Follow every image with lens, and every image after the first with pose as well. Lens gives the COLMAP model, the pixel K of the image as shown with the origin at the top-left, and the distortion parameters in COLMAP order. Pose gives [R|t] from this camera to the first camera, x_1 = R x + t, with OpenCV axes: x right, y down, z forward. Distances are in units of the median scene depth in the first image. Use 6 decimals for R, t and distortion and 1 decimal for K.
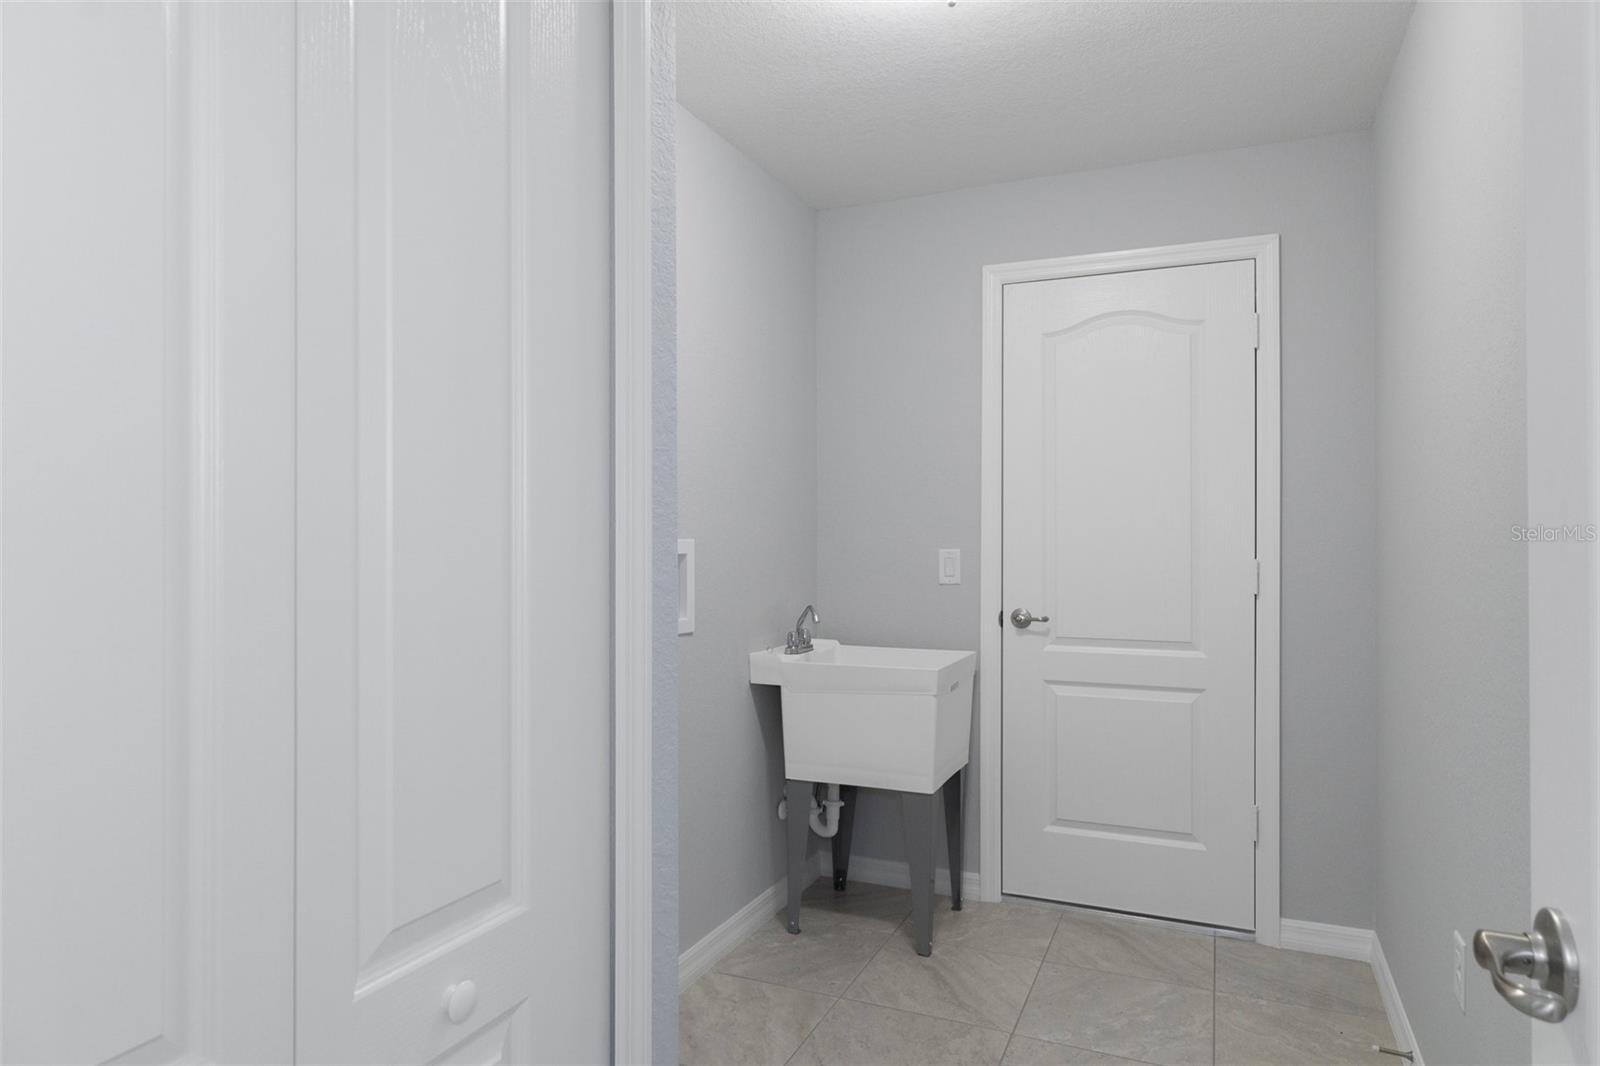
lens RADIAL K [[972.3, 0, 803.3], [0, 972.3, 528.7], [0, 0, 1]] dist [0.001584, 0.000577]
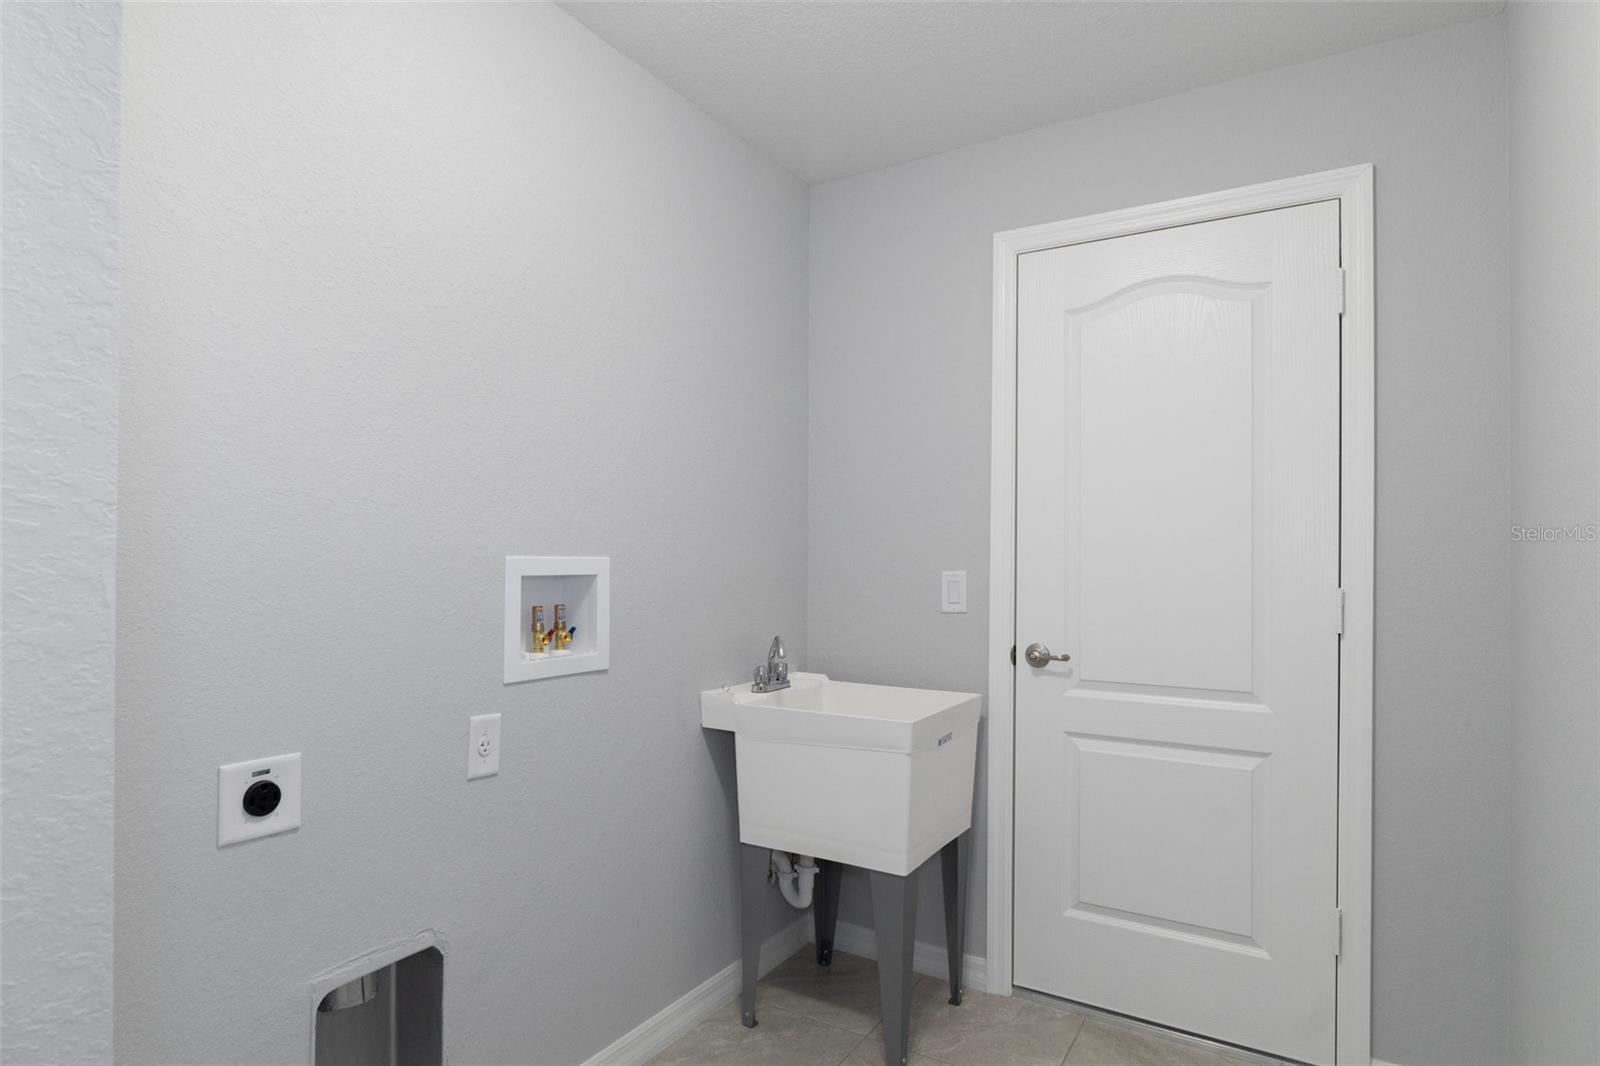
lens RADIAL K [[875.0, 0, 795.0], [0, 875.0, 544.8], [0, 0, 1]] dist [-0.000821, -0.001243]
pose [[0.991307, 0.006240, -0.131422, 0.121687], [-0.006878, 0.999967, -0.004399, 0.002606], [0.131390, 0.005265, 0.991317, 0.243150]]
